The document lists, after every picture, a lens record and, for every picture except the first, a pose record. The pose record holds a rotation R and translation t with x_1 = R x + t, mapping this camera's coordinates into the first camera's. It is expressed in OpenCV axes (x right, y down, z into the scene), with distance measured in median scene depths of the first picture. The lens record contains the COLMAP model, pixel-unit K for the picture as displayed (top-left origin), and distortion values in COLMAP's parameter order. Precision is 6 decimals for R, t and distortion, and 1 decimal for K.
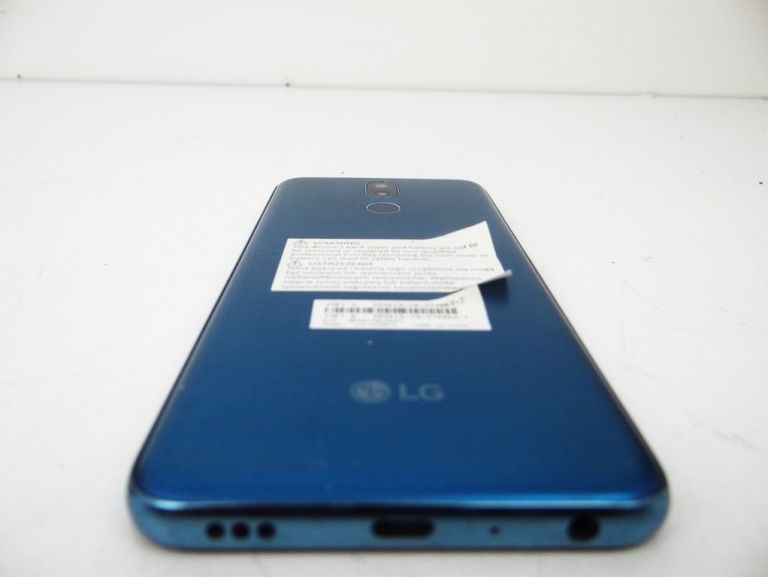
lens RADIAL K [[607.3, 0, 384.0], [0, 607.3, 288.5], [0, 0, 1]] dist [-0.000191, -0.003172]
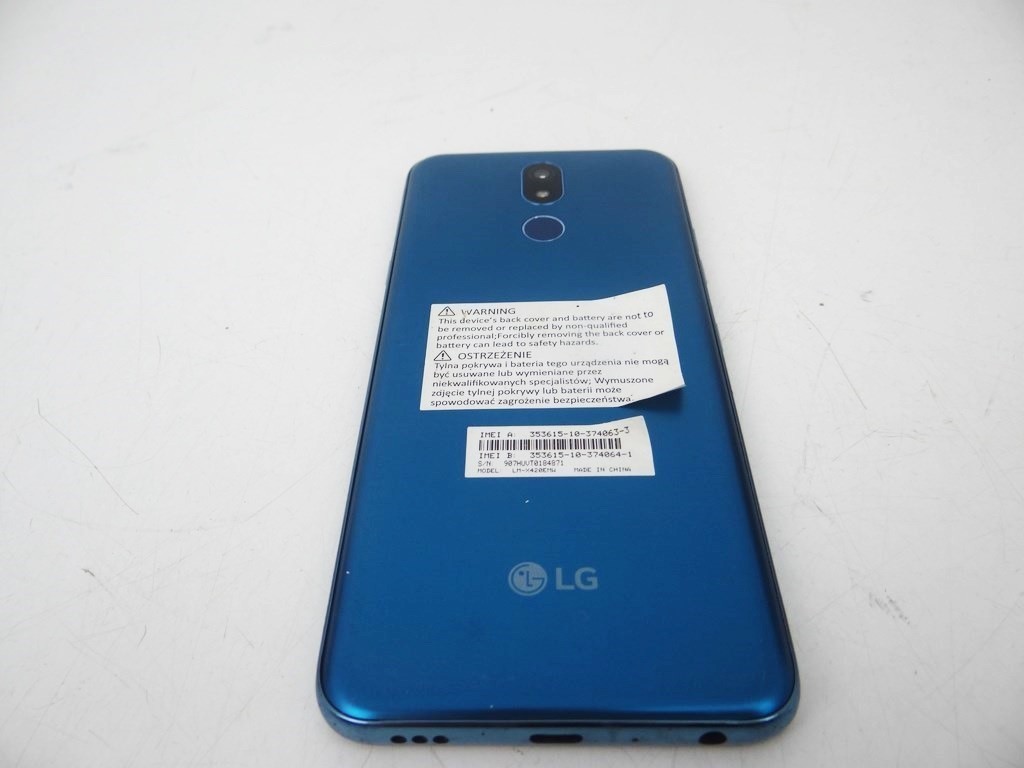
lens RADIAL K [[809.7, 0, 512.0], [0, 809.7, 384.0], [0, 0, 1]] dist [-0.000191, -0.003172]
pose [[0.997843, -0.013970, -0.064138, 0.031861], [0.036831, 0.927946, 0.370891, -0.470244], [0.054335, -0.372454, 0.926459, -0.112243]]
